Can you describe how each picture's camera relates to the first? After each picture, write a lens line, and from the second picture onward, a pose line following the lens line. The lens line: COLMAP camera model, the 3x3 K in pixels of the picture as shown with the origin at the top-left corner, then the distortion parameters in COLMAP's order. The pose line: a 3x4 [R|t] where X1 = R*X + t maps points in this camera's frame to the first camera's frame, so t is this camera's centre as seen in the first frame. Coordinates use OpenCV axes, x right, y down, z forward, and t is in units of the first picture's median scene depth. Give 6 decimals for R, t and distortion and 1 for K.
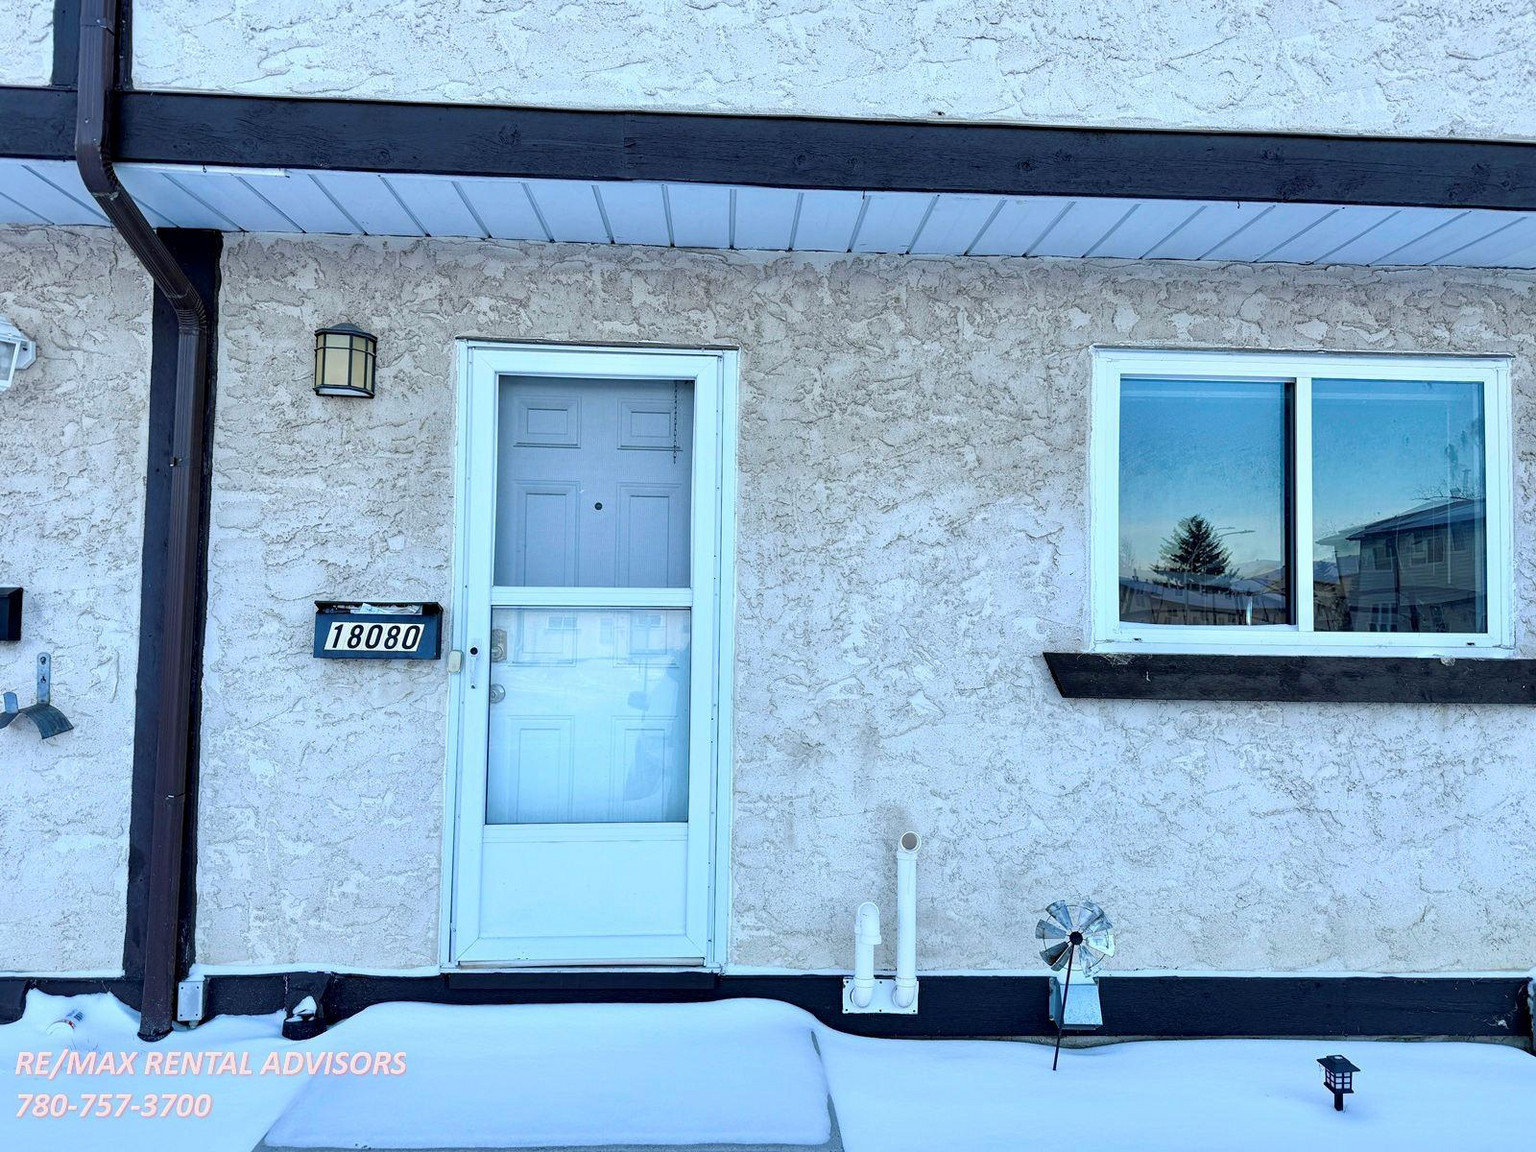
lens RADIAL K [[1141.9, 0, 774.2], [0, 1141.9, 575.0], [0, 0, 1]] dist [0.107444, -0.165409]
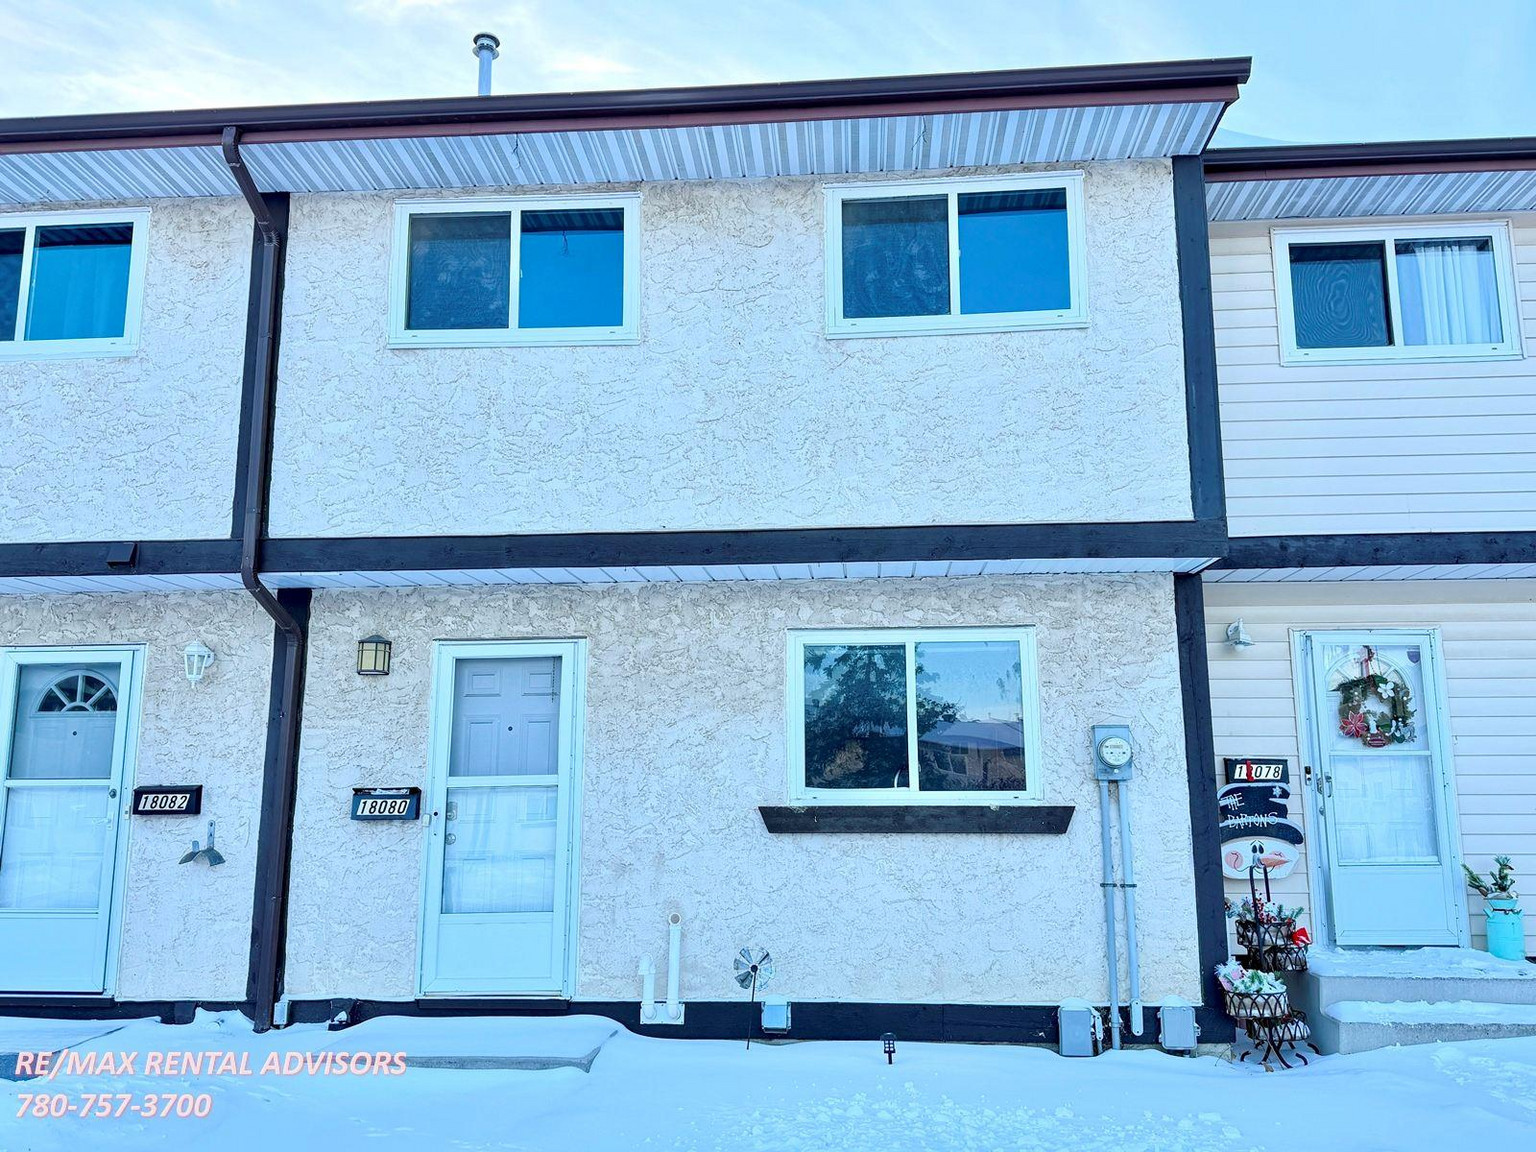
lens RADIAL K [[1225.2, 0, 768.0], [0, 1225.2, 576.0], [0, 0, 1]] dist [0.186373, -0.400446]
pose [[0.992765, -0.041511, -0.112673, 0.477303], [0.024664, 0.988831, -0.146985, -0.002943], [0.117516, 0.143142, 0.982701, -0.884617]]
